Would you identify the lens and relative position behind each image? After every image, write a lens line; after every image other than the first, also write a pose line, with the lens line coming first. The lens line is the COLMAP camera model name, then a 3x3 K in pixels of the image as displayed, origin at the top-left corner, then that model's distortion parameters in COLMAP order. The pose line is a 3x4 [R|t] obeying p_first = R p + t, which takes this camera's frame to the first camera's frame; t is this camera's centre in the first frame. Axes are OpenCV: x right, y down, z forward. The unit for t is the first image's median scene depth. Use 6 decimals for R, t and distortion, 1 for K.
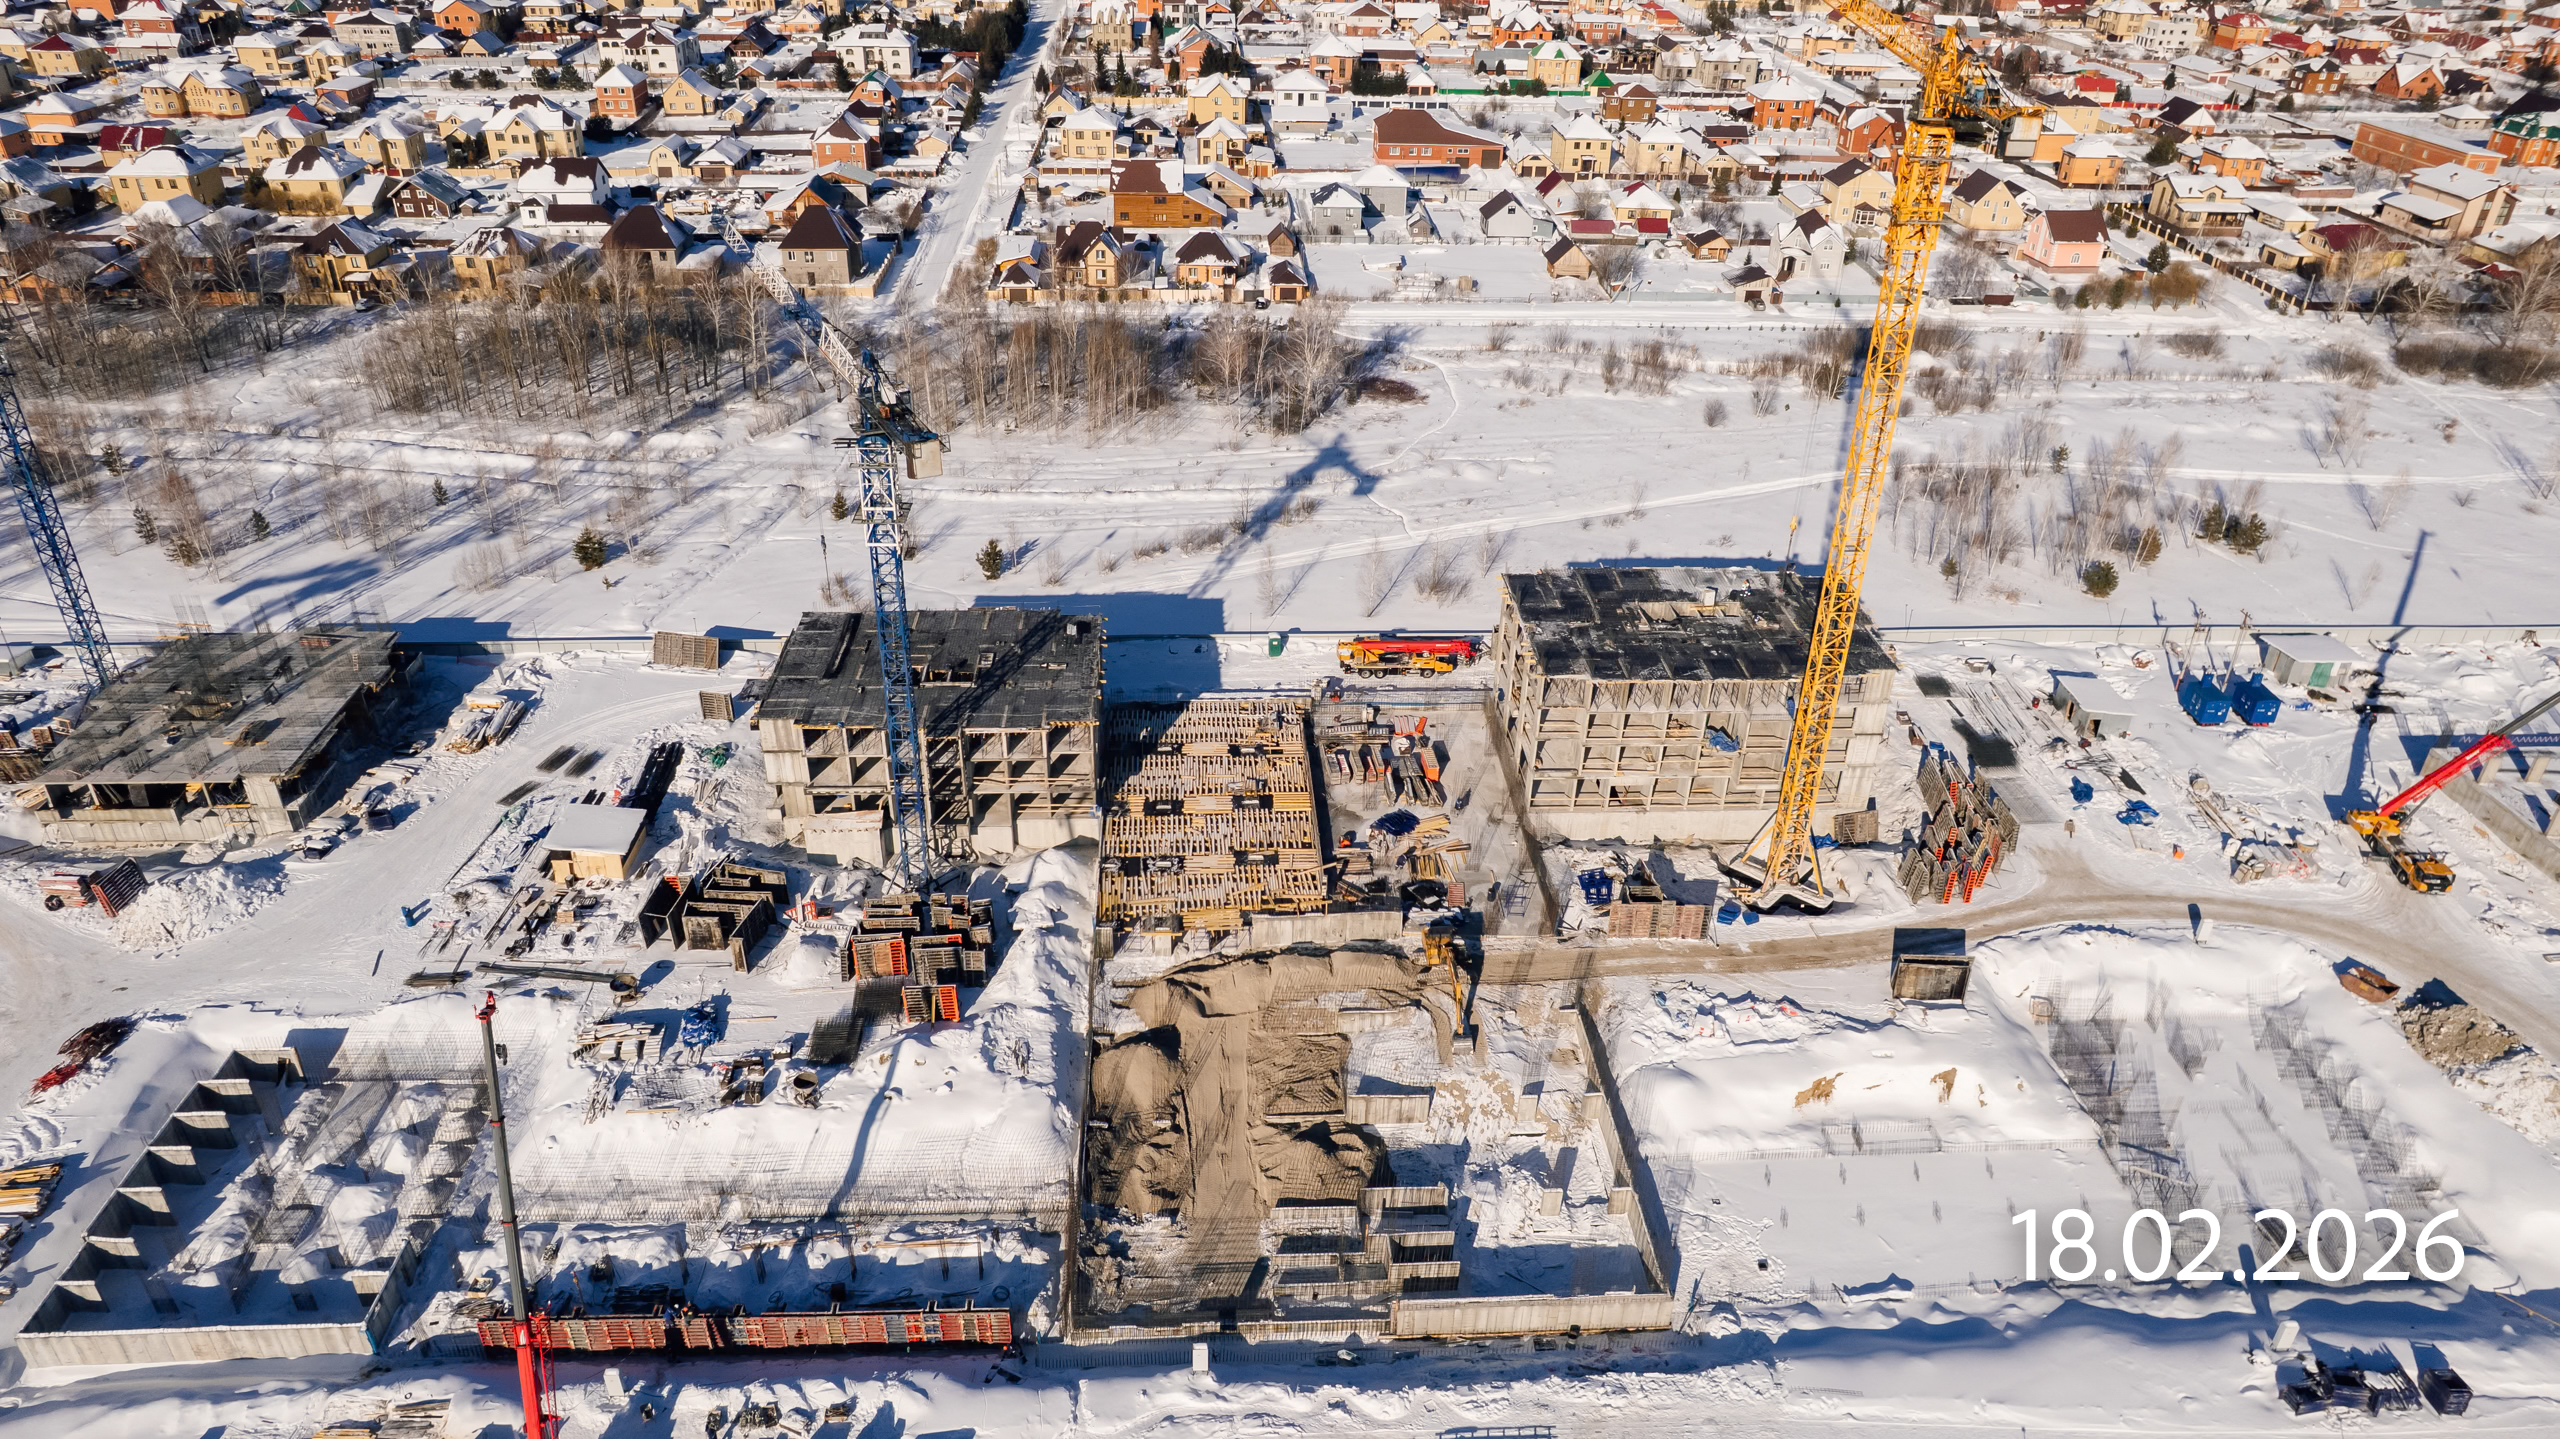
lens RADIAL K [[1673.2, 0, 1288.2], [0, 1673.2, 747.8], [0, 0, 1]] dist [-0.082684, 0.074588]
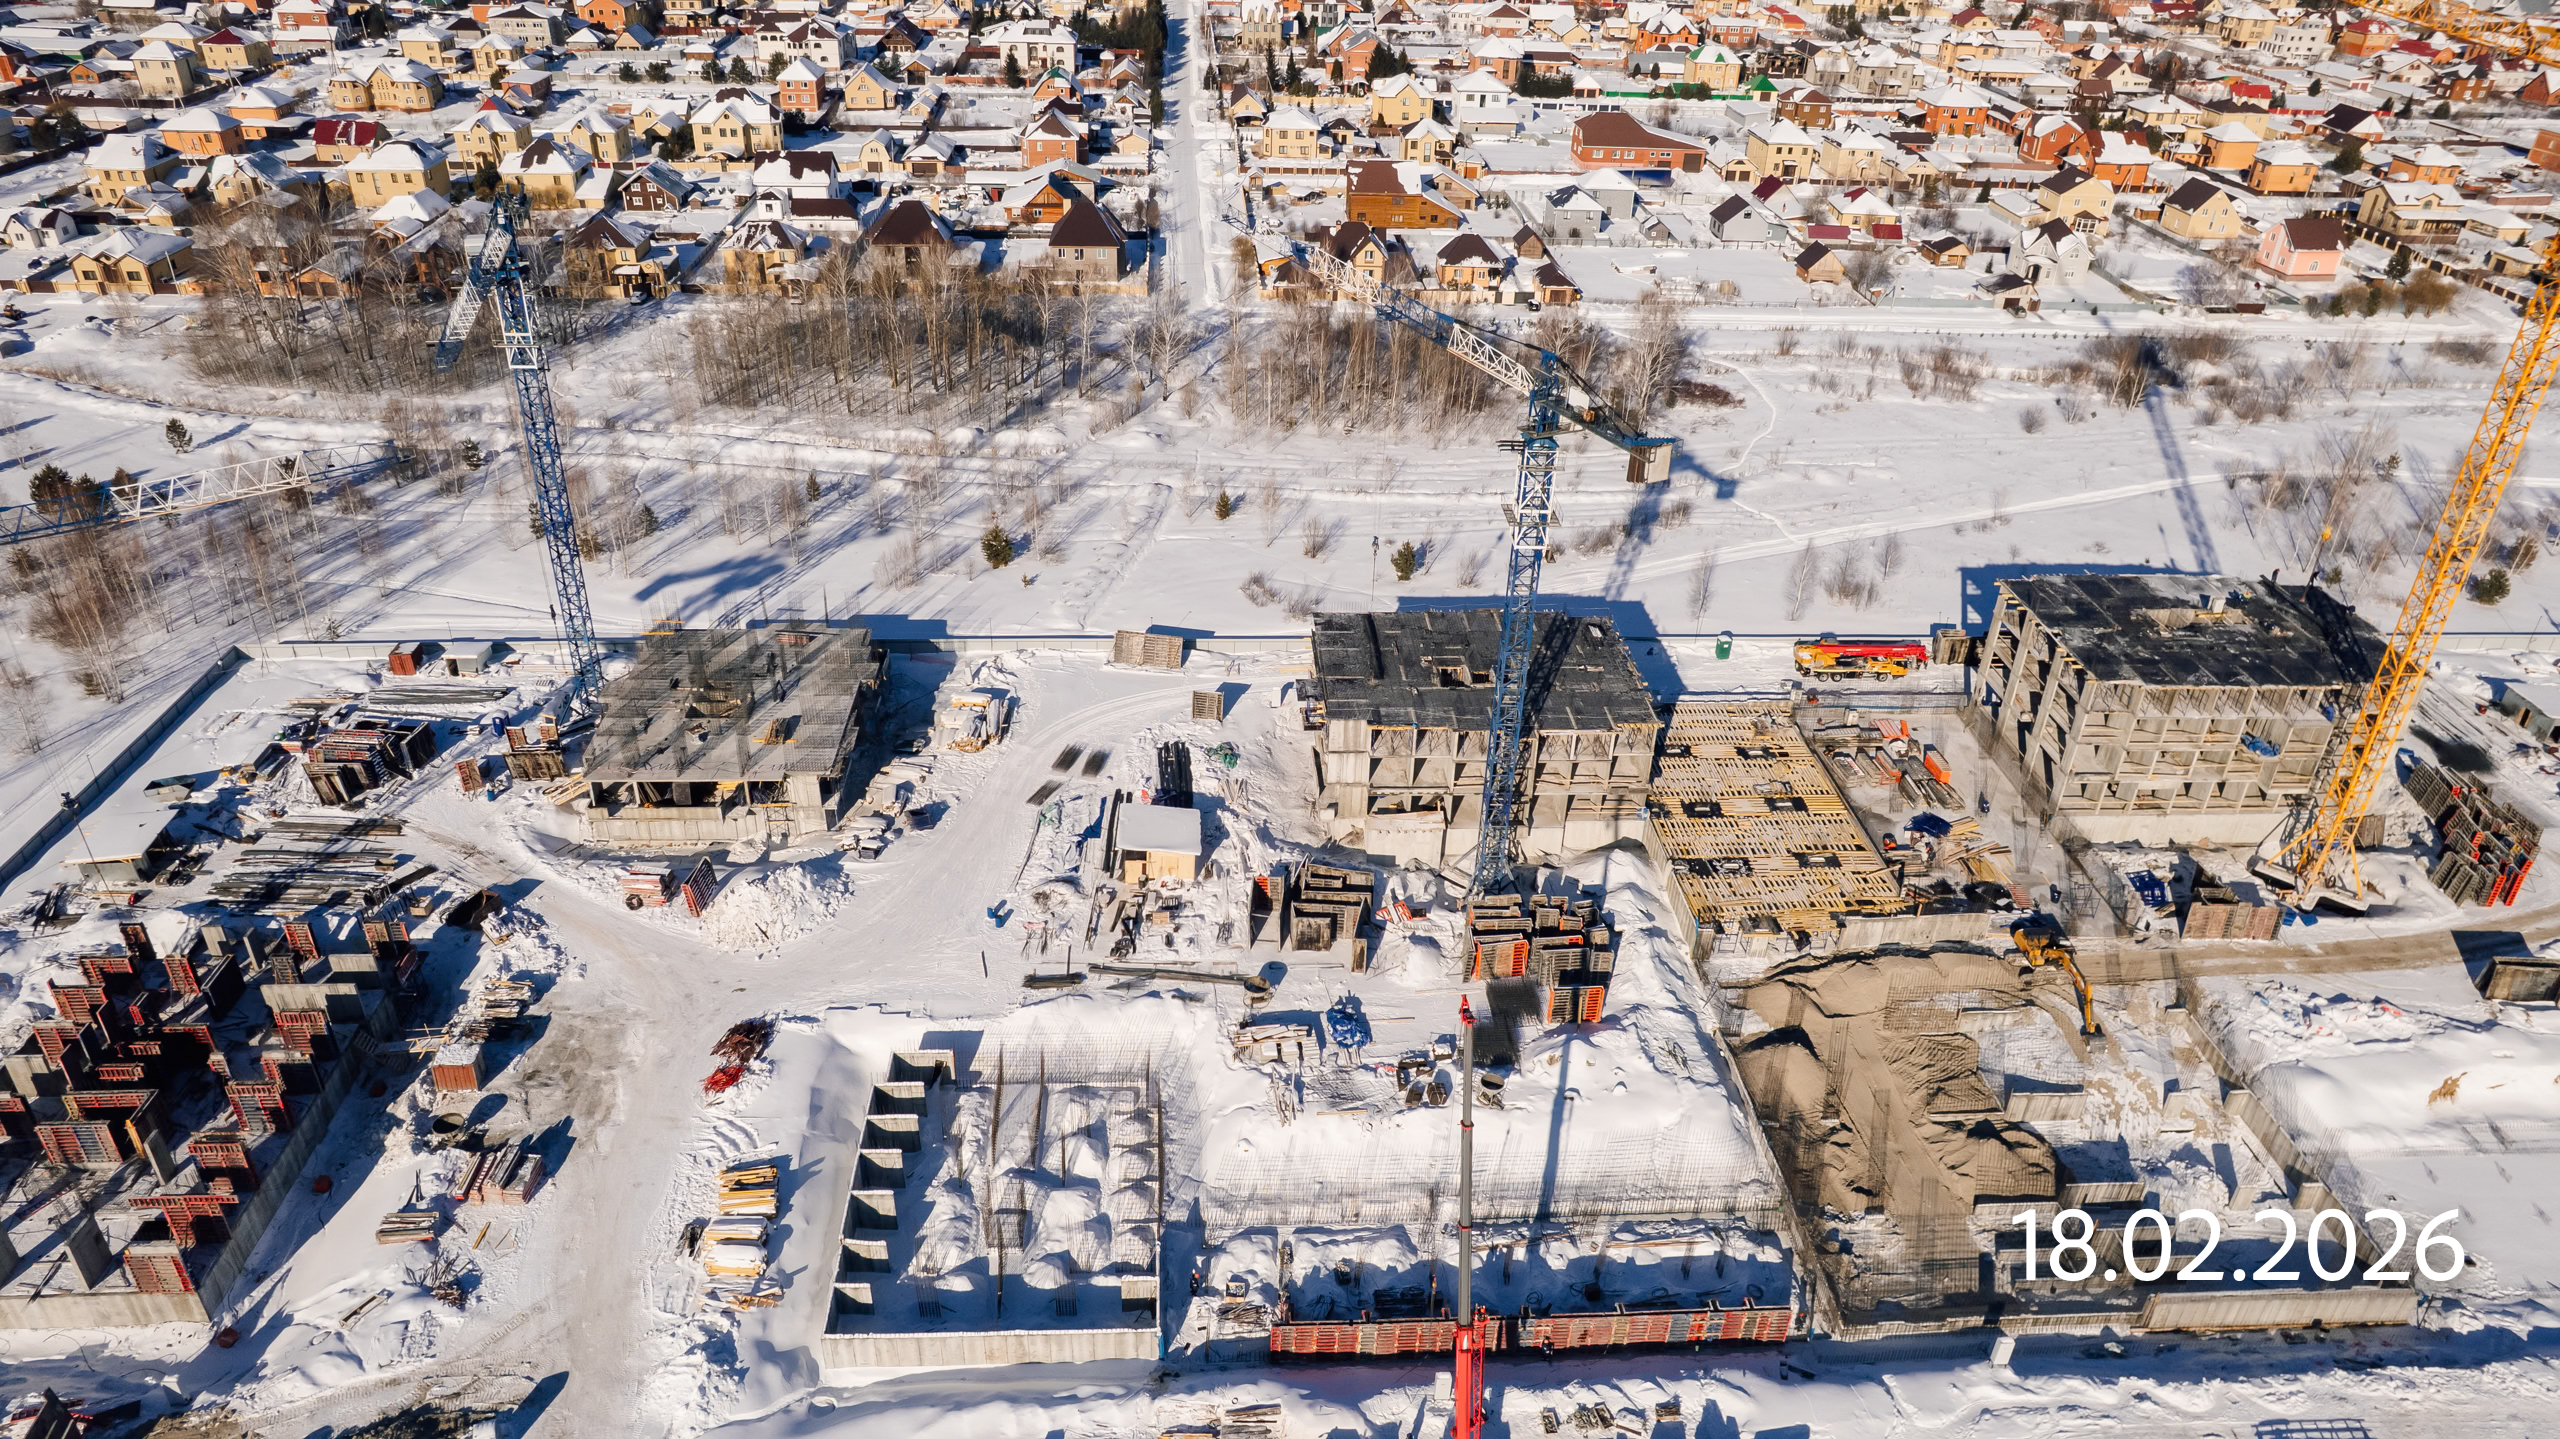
lens RADIAL K [[1673.2, 0, 1288.2], [0, 1673.2, 747.8], [0, 0, 1]] dist [-0.082684, 0.074588]
pose [[0.999977, 0.004769, 0.004912, -0.195524], [-0.004774, 0.999988, 0.000934, -0.000610], [-0.004908, -0.000957, 0.999987, -0.002180]]
